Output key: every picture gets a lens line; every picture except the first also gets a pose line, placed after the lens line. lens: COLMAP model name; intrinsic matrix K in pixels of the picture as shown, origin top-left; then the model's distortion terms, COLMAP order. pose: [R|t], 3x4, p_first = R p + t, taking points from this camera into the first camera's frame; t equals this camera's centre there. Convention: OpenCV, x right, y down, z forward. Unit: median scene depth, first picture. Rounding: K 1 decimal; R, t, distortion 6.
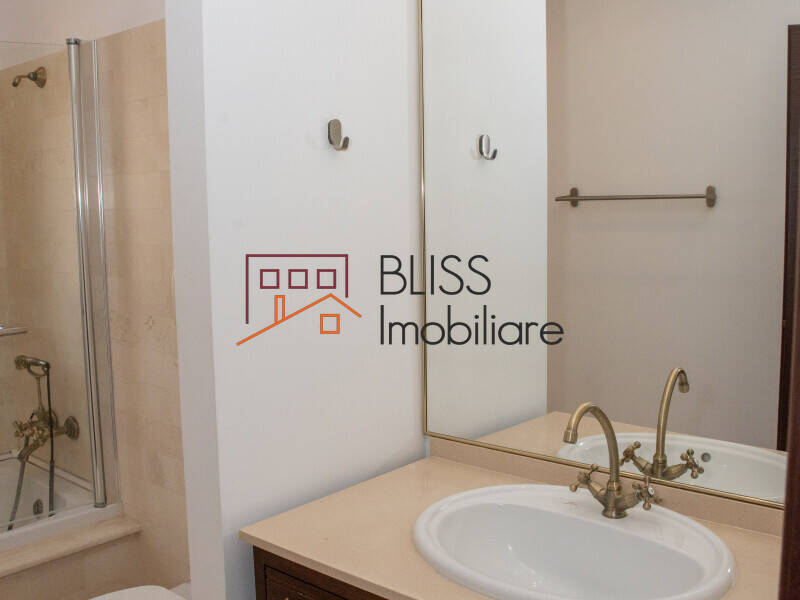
lens RADIAL K [[719.8, 0, 402.5], [0, 719.8, 316.7], [0, 0, 1]] dist [-0.117590, 0.105337]
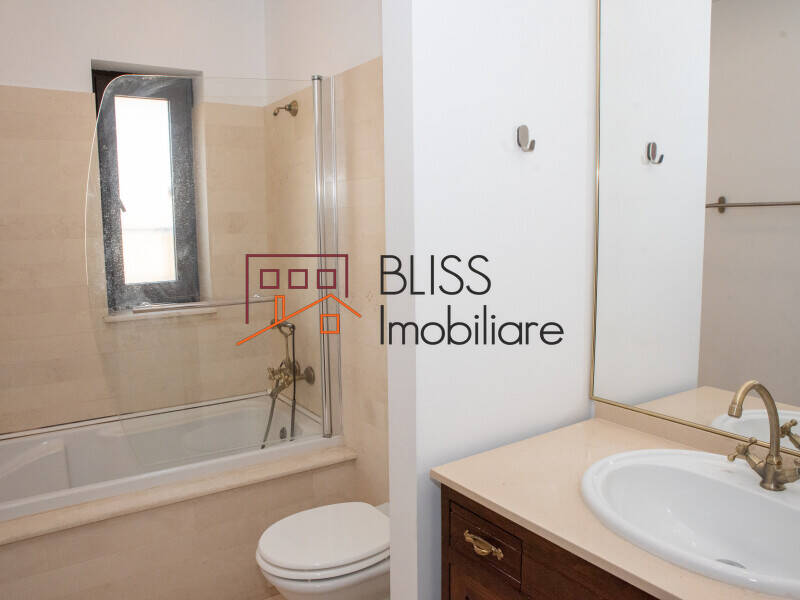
lens RADIAL K [[719.8, 0, 402.5], [0, 719.8, 316.7], [0, 0, 1]] dist [-0.117590, 0.105337]
pose [[0.963028, 0.043339, -0.265893, 0.044508], [-0.028713, 0.997866, 0.058650, -0.031756], [0.267868, -0.048847, 0.962217, -0.218062]]
